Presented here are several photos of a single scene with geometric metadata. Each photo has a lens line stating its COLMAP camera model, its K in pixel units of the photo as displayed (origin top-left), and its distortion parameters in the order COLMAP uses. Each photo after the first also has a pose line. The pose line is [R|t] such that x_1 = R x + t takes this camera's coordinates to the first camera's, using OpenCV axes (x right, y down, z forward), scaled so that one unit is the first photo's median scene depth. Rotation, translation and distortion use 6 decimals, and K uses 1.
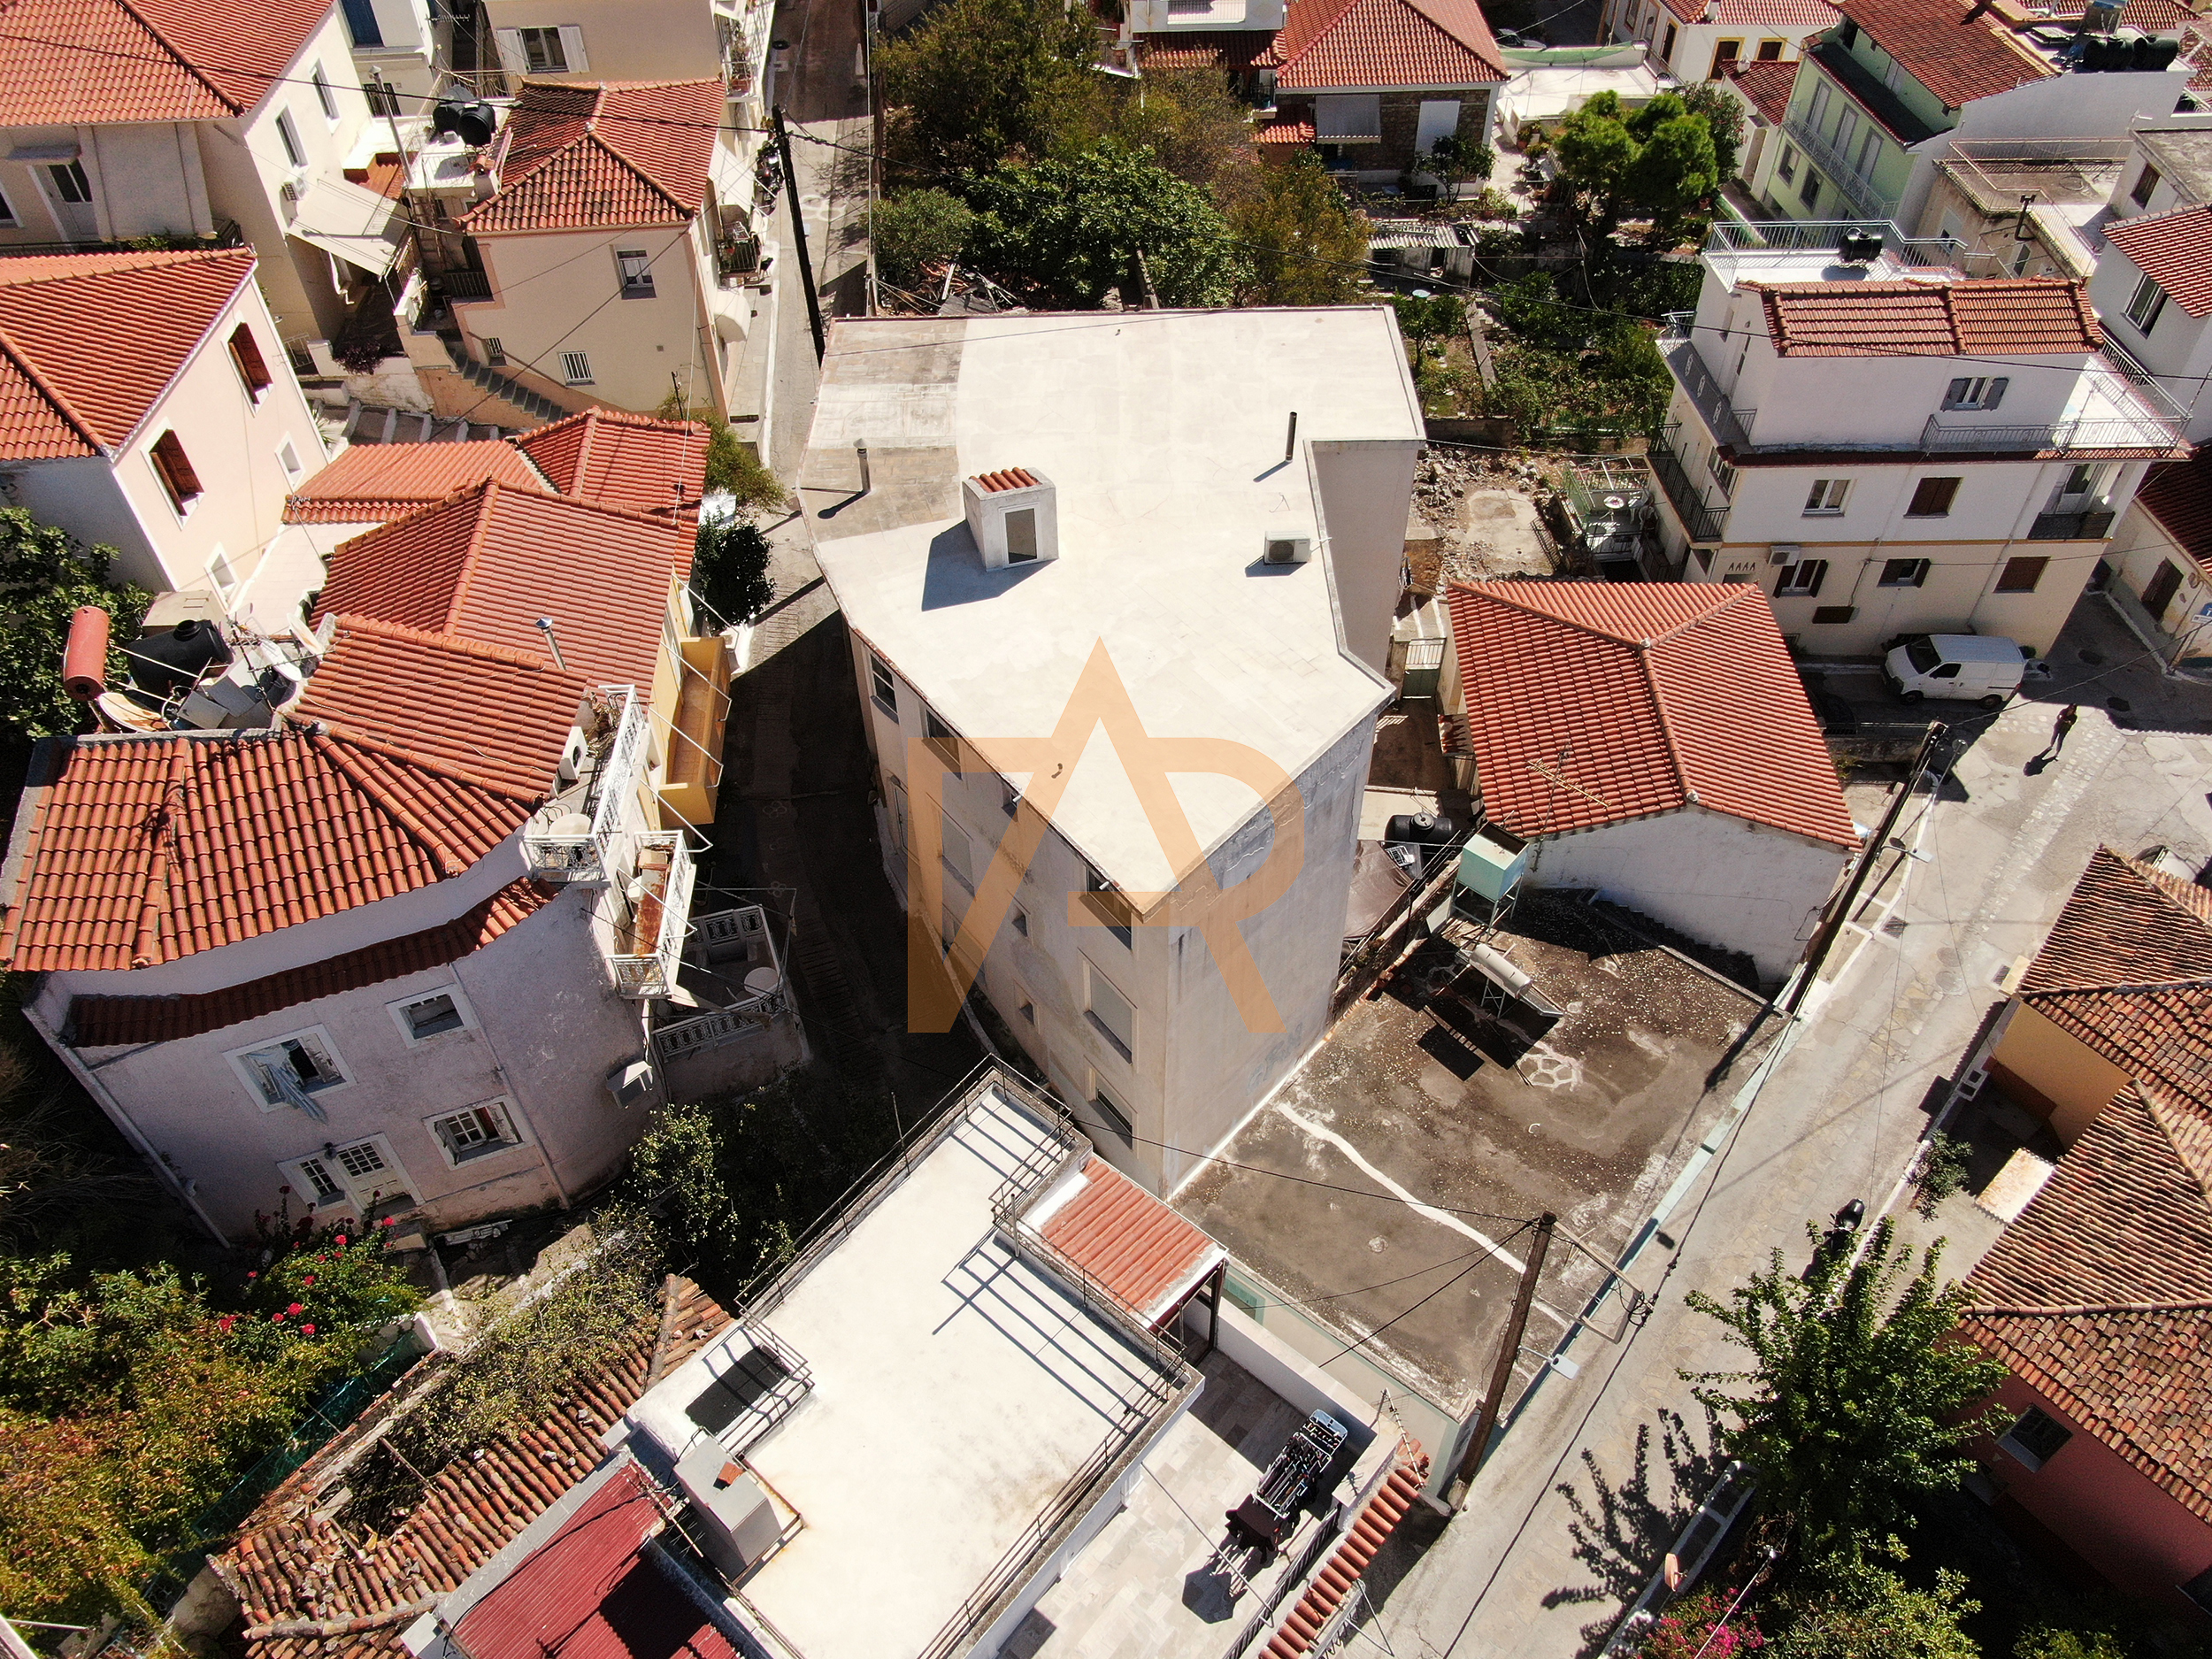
lens RADIAL K [[1627.5, 0, 1101.5], [0, 1627.5, 826.9], [0, 0, 1]] dist [-0.008220, -0.003769]
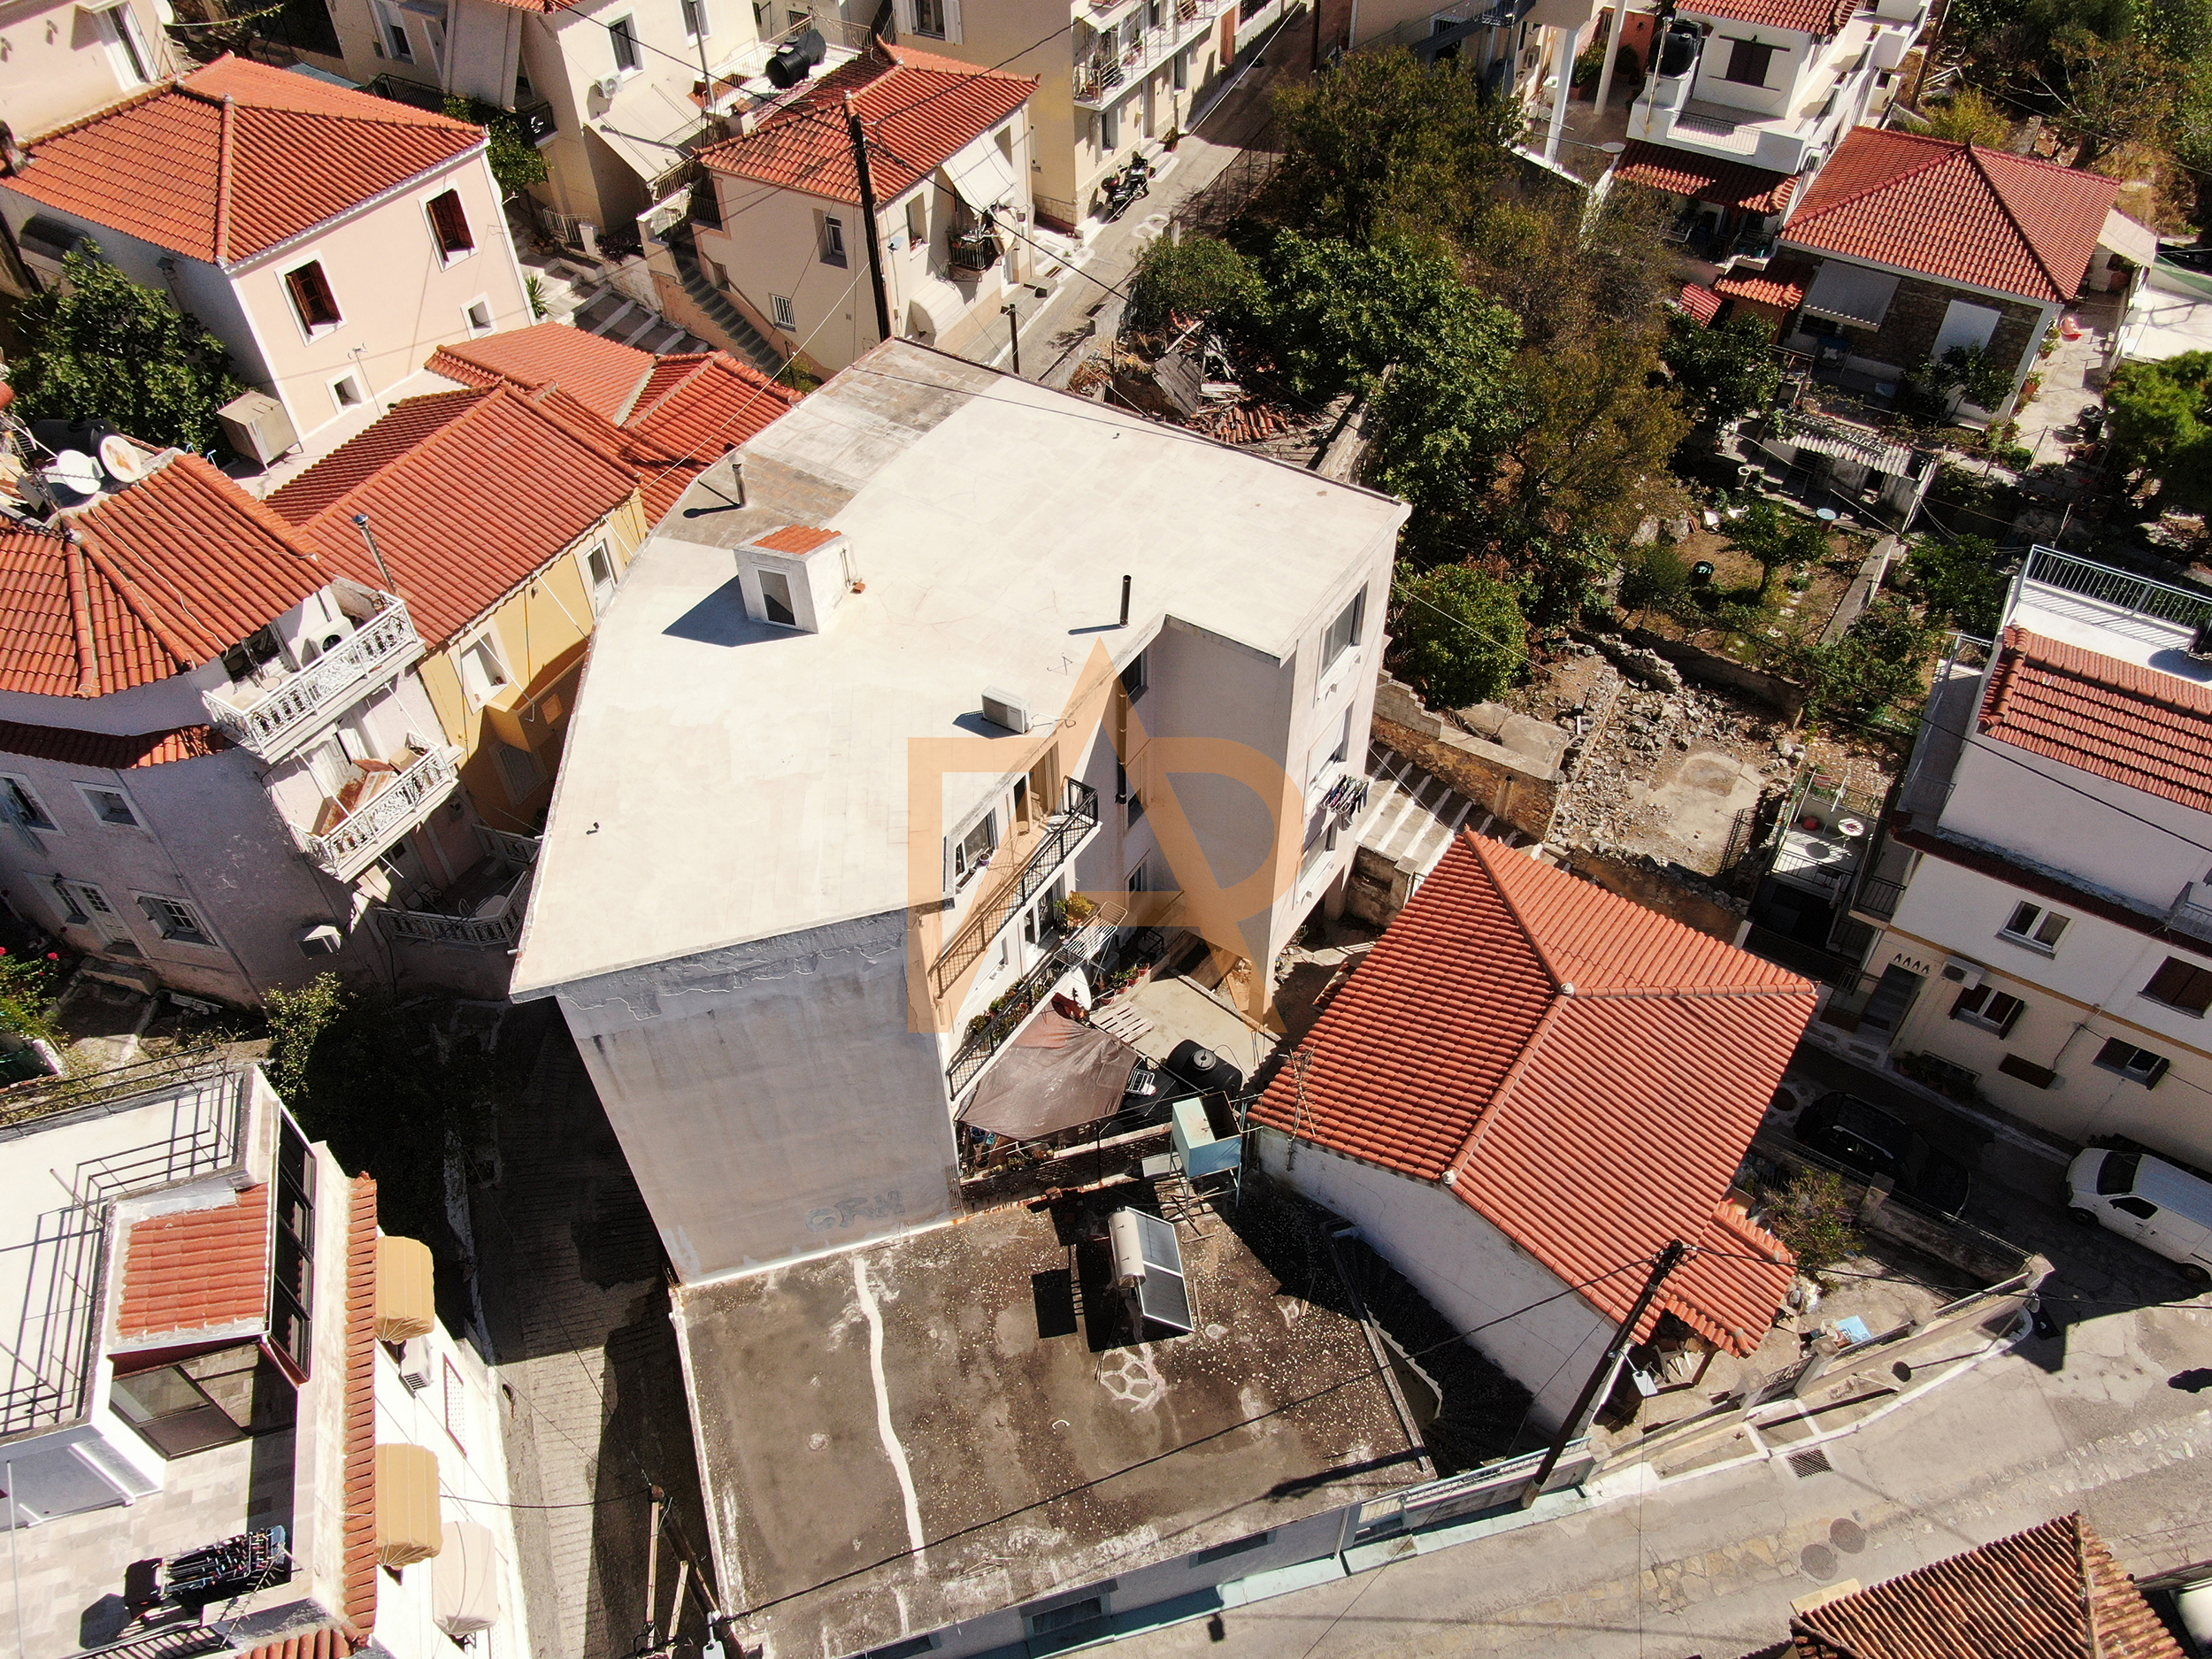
lens RADIAL K [[1627.5, 0, 1101.5], [0, 1627.5, 826.9], [0, 0, 1]] dist [-0.008220, -0.003769]
pose [[0.838092, 0.396692, -0.374483, 0.409927], [-0.393419, 0.915055, 0.088852, -0.167128], [0.377919, 0.072863, 0.922967, 0.145392]]
